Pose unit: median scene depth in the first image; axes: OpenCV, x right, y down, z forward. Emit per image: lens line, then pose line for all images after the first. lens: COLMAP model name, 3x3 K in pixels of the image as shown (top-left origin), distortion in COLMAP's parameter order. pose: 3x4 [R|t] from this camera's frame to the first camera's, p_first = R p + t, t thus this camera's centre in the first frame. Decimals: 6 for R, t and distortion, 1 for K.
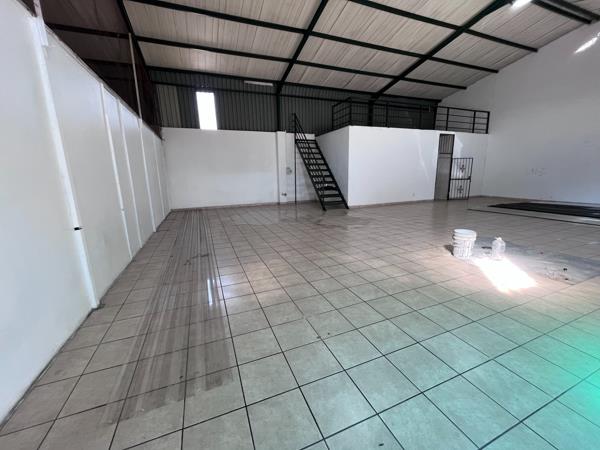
lens RADIAL K [[242.8, 0, 300.0], [0, 242.8, 225.0], [0, 0, 1]] dist [0.000096, -0.000788]
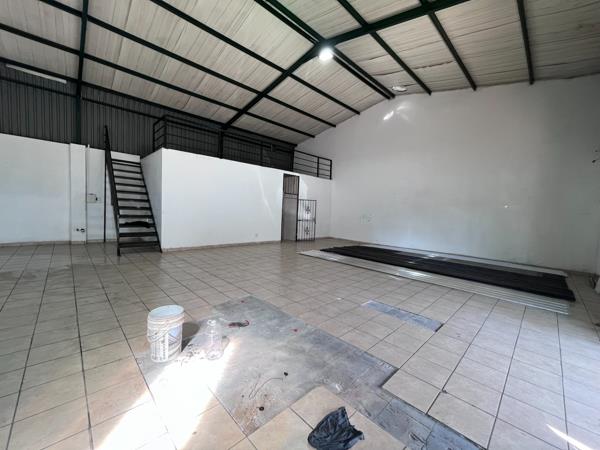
lens RADIAL K [[242.8, 0, 300.0], [0, 242.8, 225.0], [0, 0, 1]] dist [0.000096, -0.000788]
pose [[0.924376, 0.039968, 0.379384, 0.266243], [0.014327, 0.990158, -0.139221, -0.033829], [-0.381215, 0.134128, 0.914705, 0.108925]]
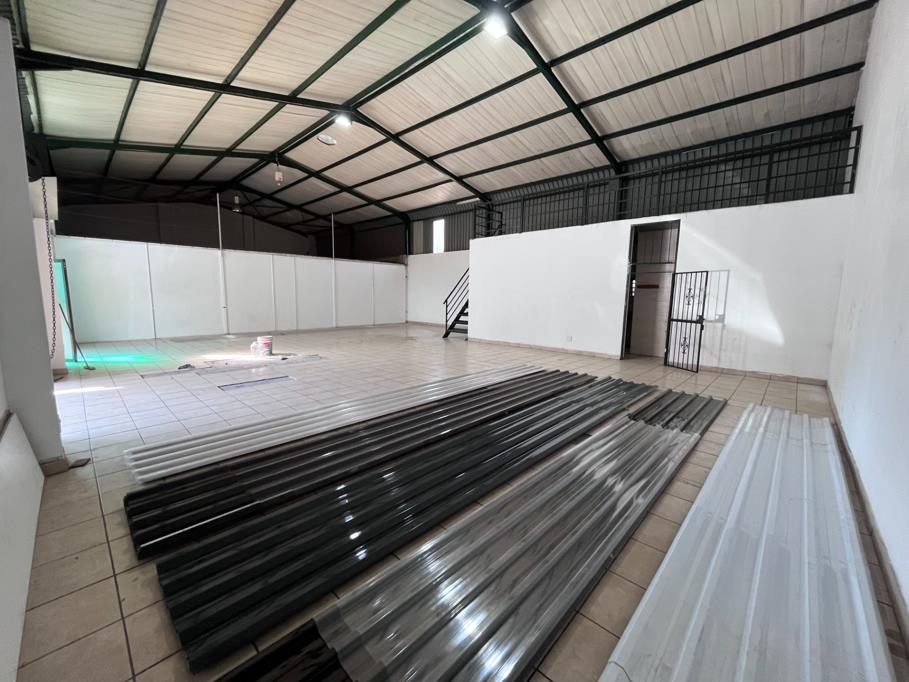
lens RADIAL K [[367.9, 0, 454.5], [0, 367.9, 341.0], [0, 0, 1]] dist [0.000096, -0.000788]
pose [[0.417410, 0.142768, -0.897433, 1.094470], [-0.221849, 0.973708, 0.051717, -0.100694], [0.881222, 0.177508, 0.438109, 0.378704]]
